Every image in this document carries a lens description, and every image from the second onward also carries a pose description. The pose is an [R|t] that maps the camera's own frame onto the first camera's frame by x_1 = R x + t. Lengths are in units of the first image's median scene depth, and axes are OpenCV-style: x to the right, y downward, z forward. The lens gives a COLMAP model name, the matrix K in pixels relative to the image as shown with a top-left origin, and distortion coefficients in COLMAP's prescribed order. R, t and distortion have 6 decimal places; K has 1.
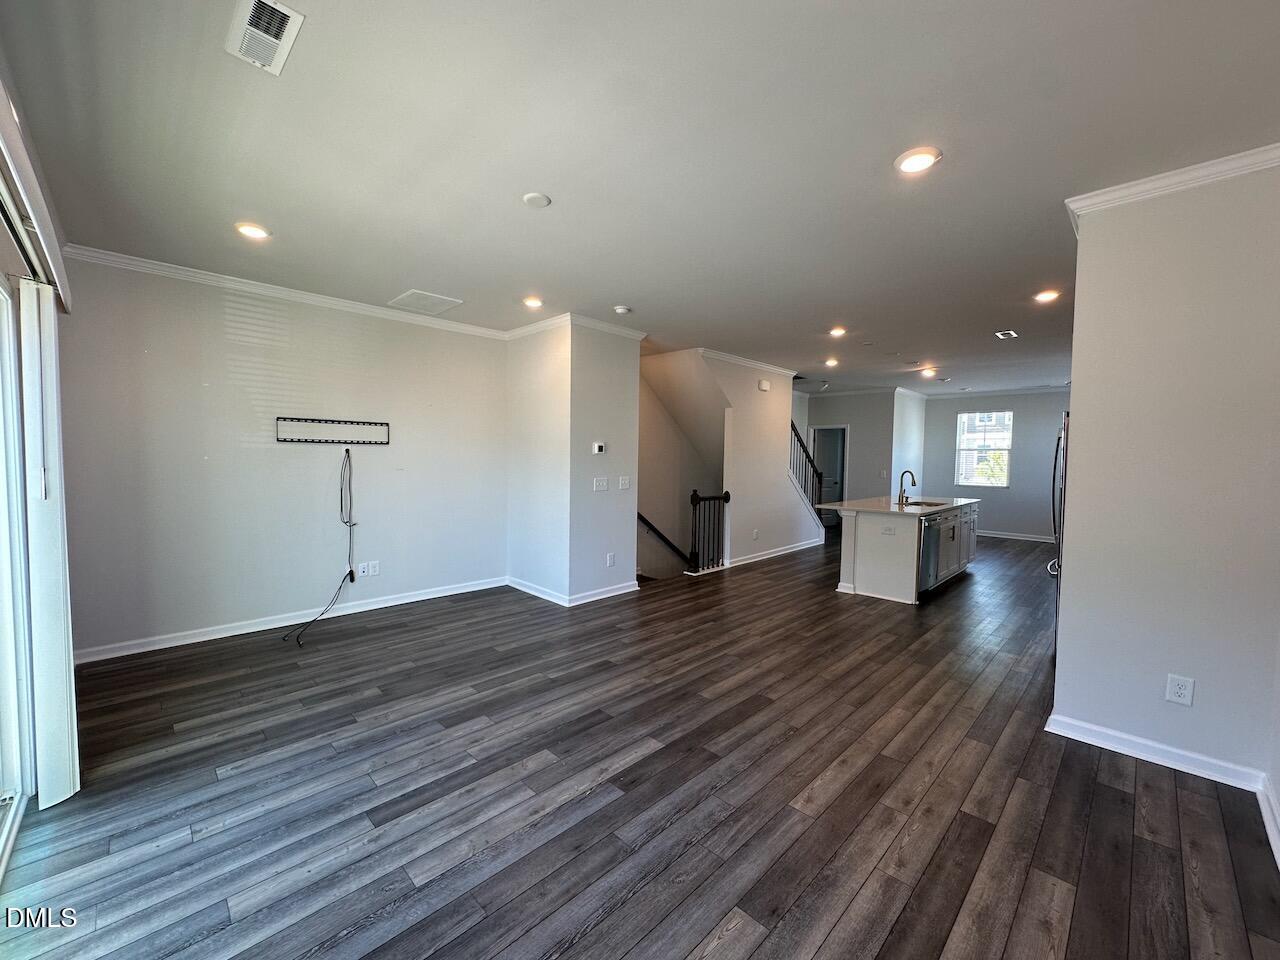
lens RADIAL K [[512.6, 0, 637.2], [0, 512.6, 485.3], [0, 0, 1]] dist [-0.001400, -0.000003]
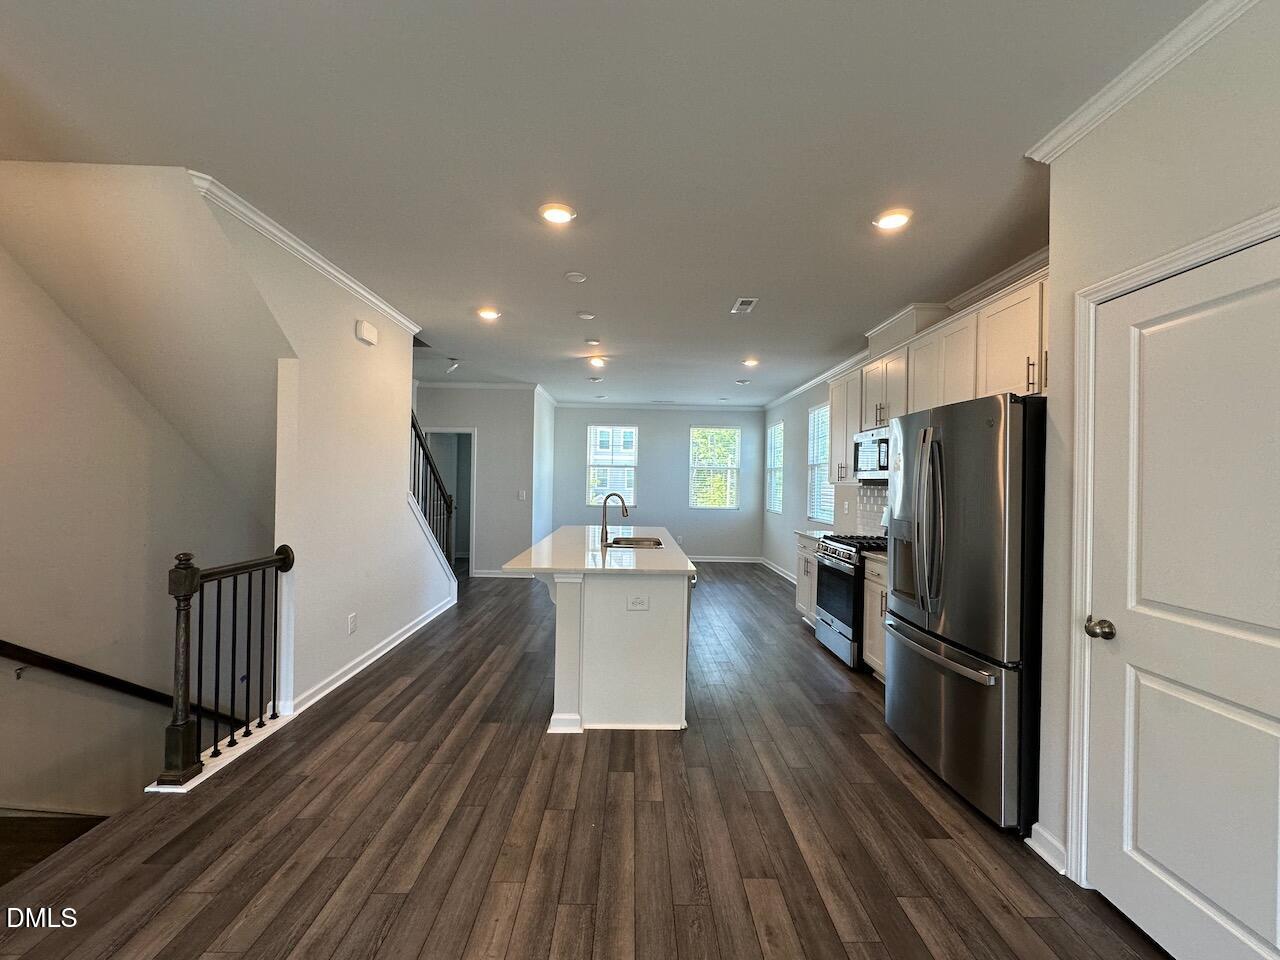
lens RADIAL K [[512.6, 0, 633.4], [0, 512.6, 483.9], [0, 0, 1]] dist [-0.001400, -0.000003]
pose [[0.701596, -0.002606, 0.712570, 0.071237], [0.027846, 0.999330, -0.023762, -0.022360], [-0.712031, 0.036514, 0.701198, 0.472053]]
